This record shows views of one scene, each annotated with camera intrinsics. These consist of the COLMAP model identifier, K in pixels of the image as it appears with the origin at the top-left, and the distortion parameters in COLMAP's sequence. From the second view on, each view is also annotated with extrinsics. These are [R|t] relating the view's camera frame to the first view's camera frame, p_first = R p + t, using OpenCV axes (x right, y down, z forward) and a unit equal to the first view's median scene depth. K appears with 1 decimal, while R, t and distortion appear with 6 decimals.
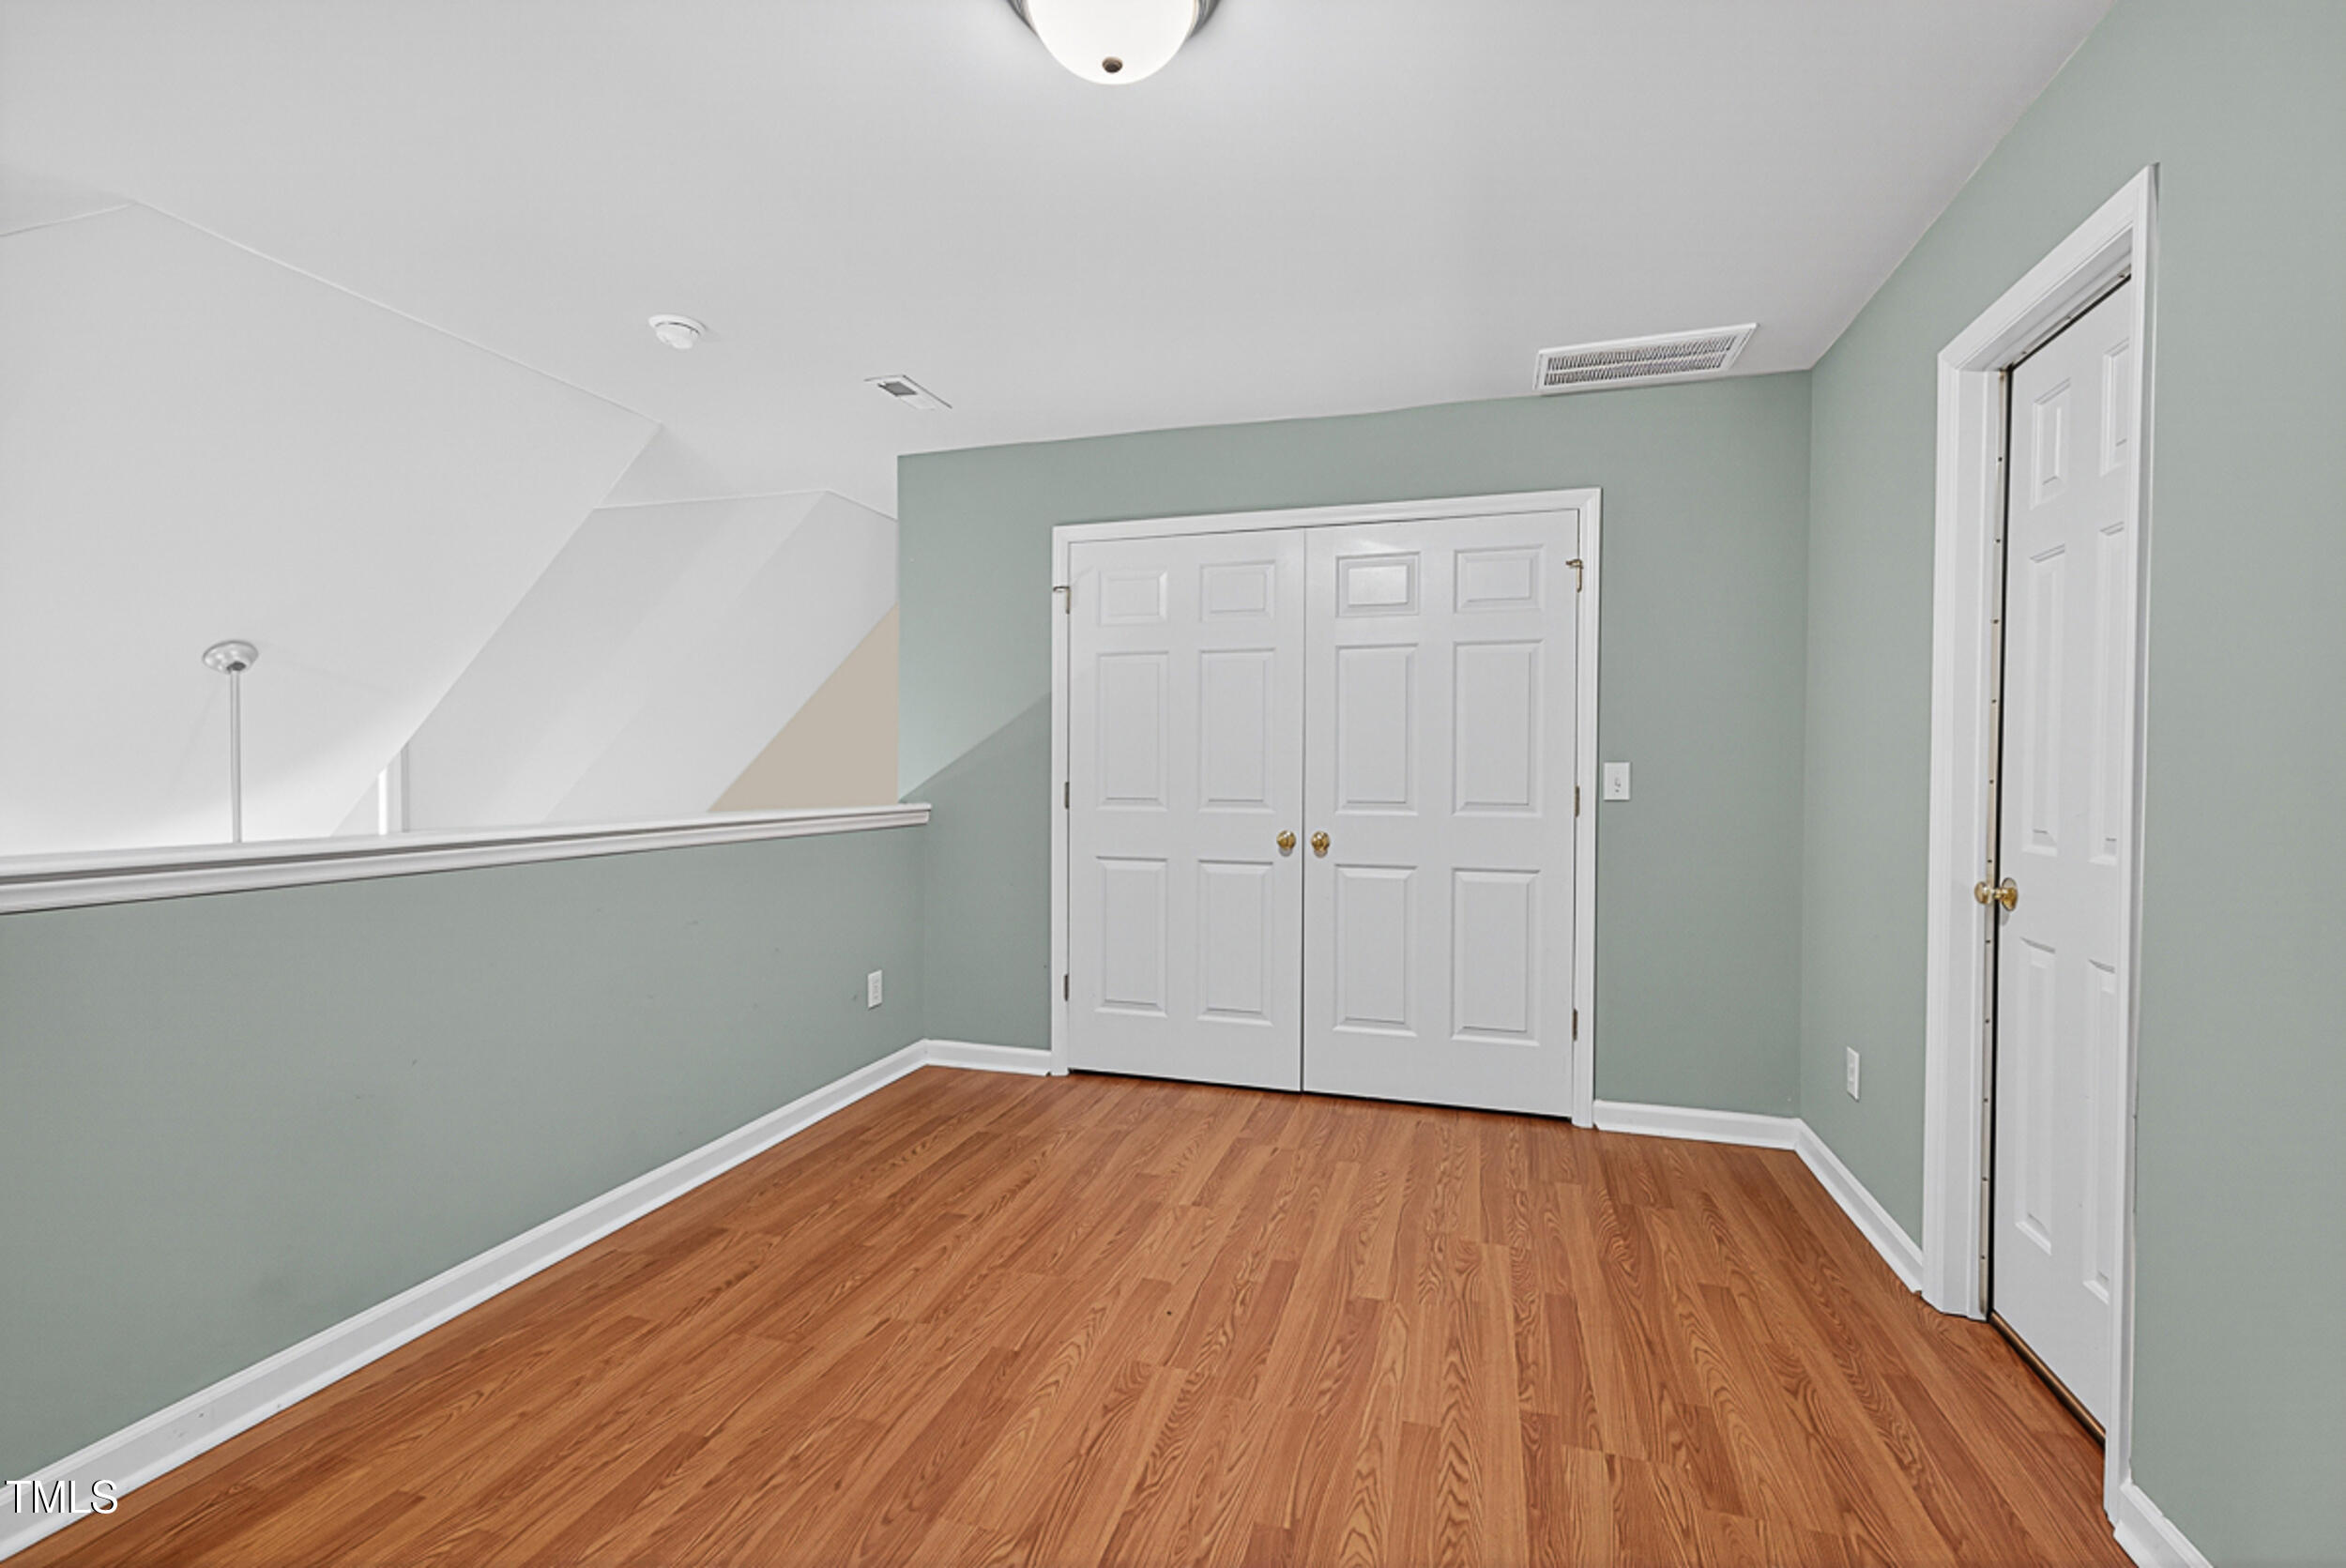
lens RADIAL K [[1021.3, 0, 1180.1], [0, 1021.3, 784.4], [0, 0, 1]] dist [0.020249, -0.008292]
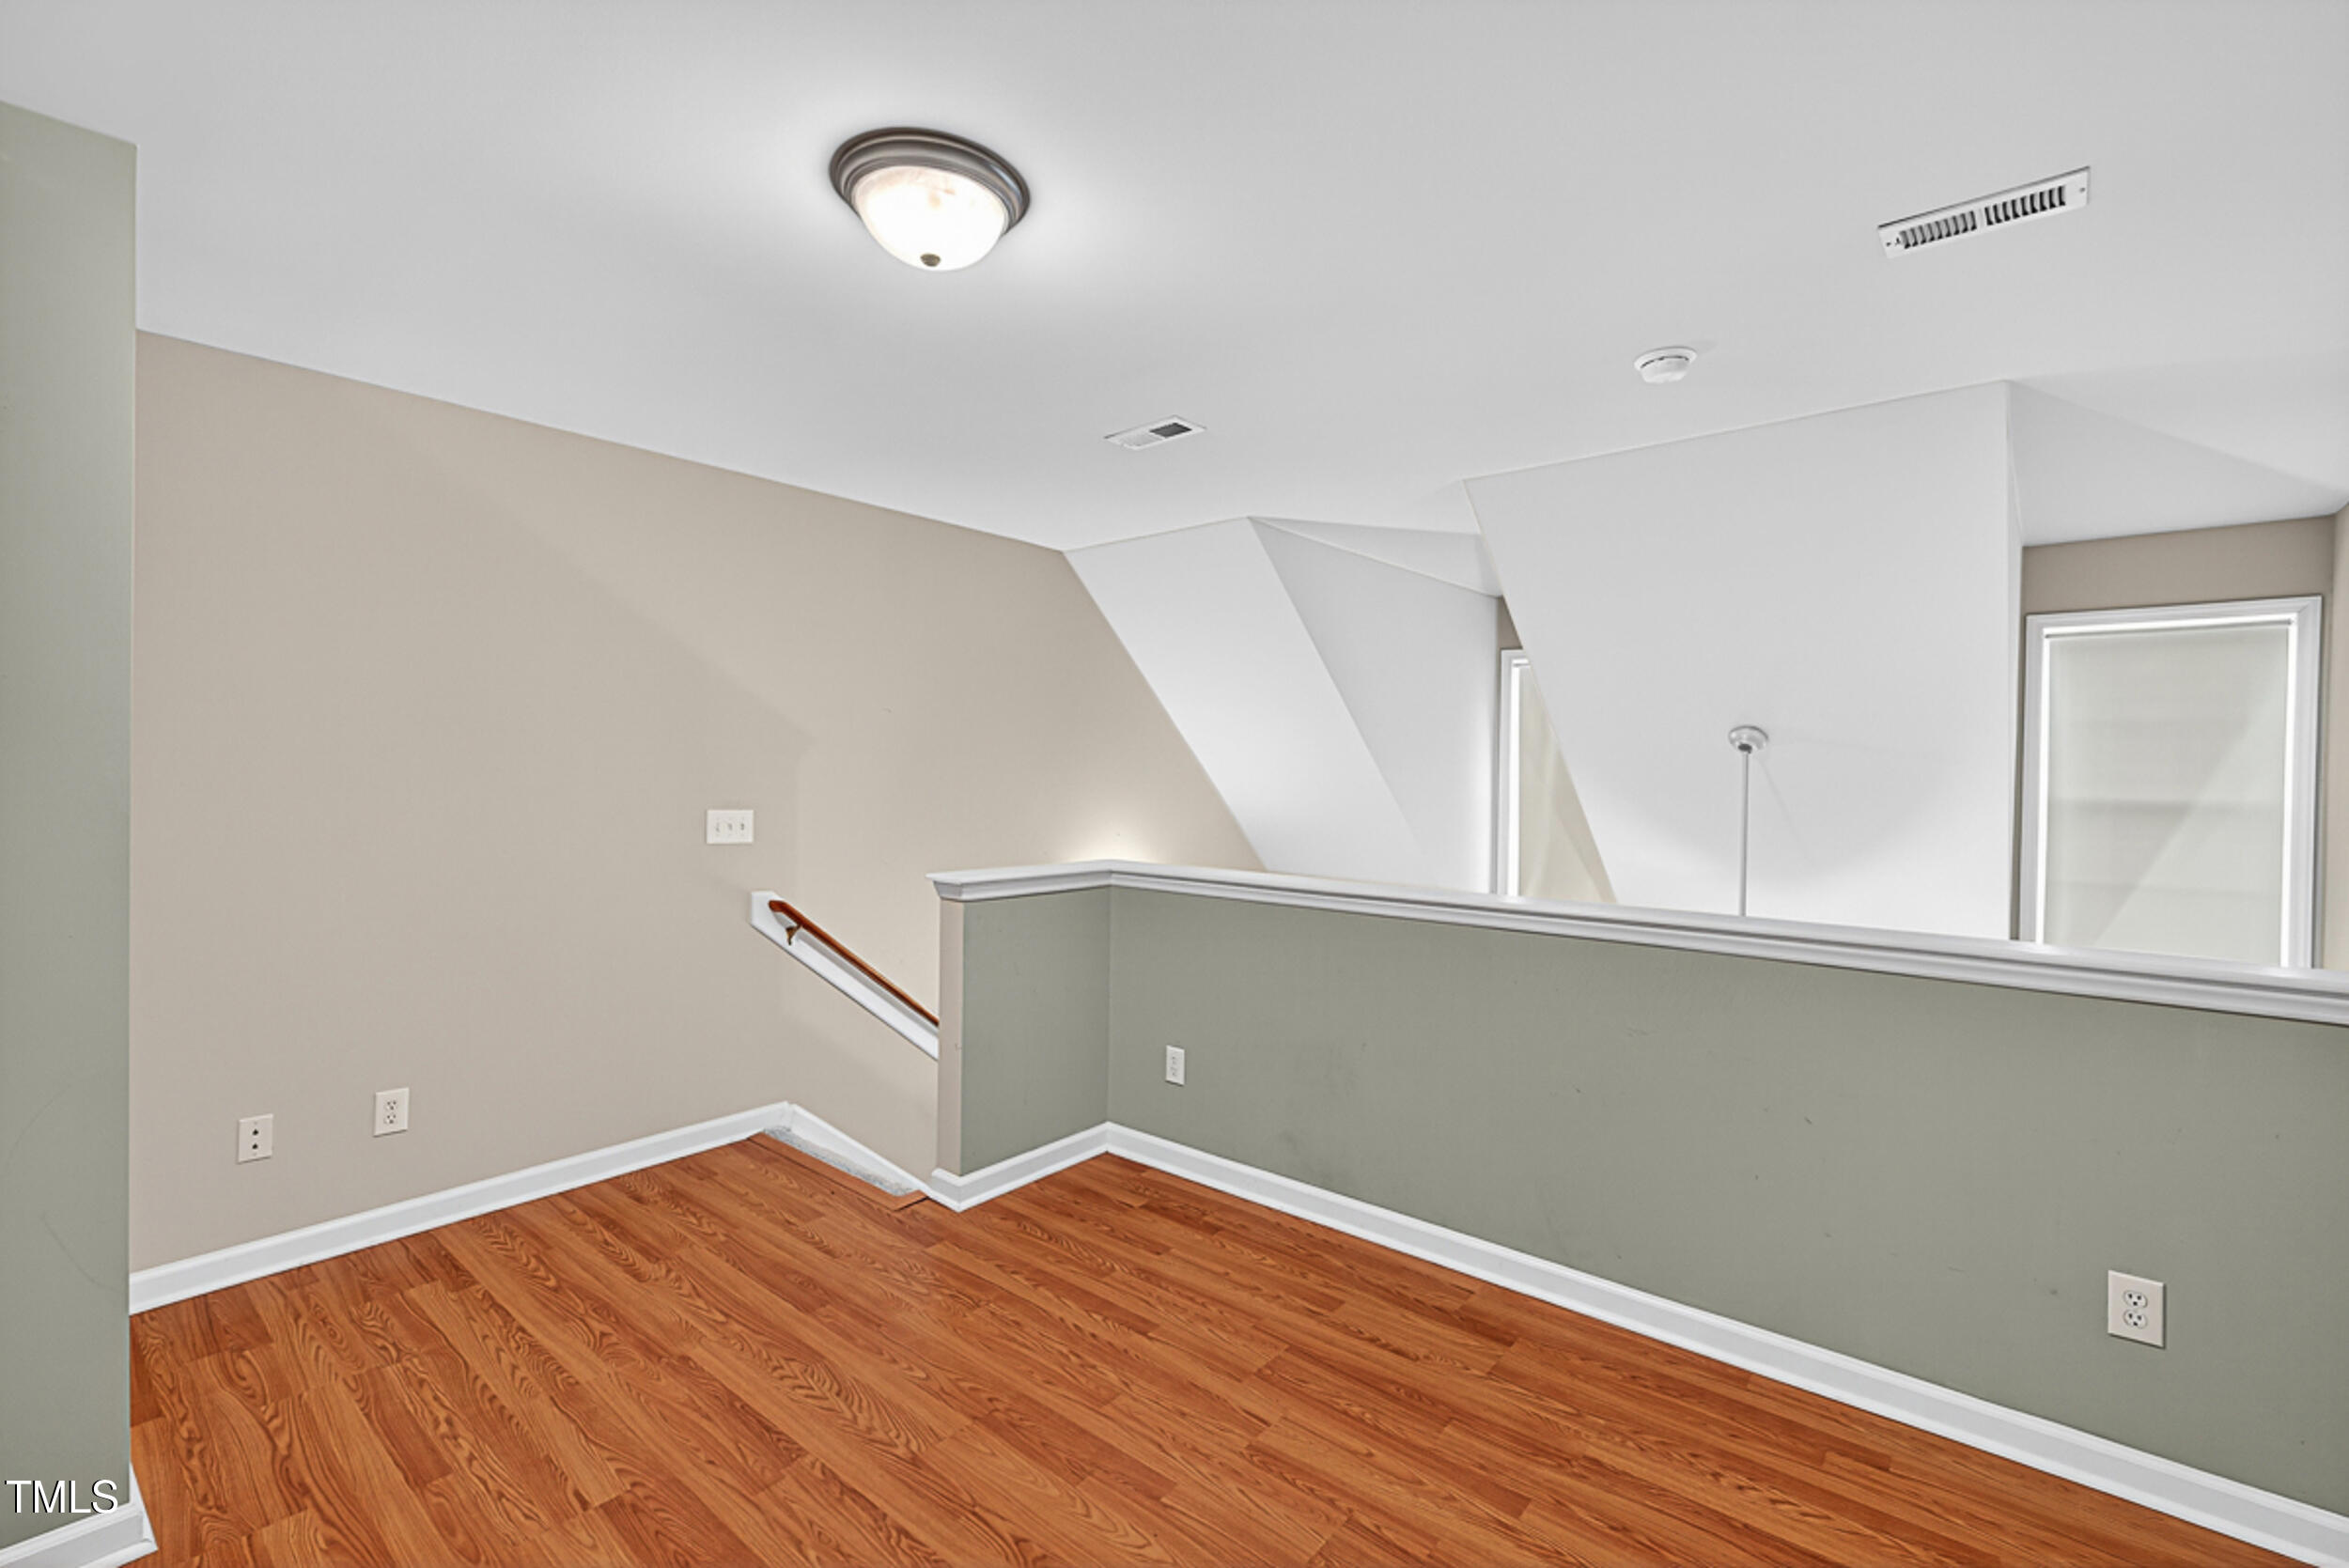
lens RADIAL K [[1022.6, 0, 1181.6], [0, 1022.6, 784.4], [0, 0, 1]] dist [0.020249, -0.008292]
pose [[-0.390598, 0.008140, -0.920525, 0.640708], [-0.026866, 0.999434, 0.020238, -0.113182], [0.920169, 0.032636, -0.390159, 1.253465]]
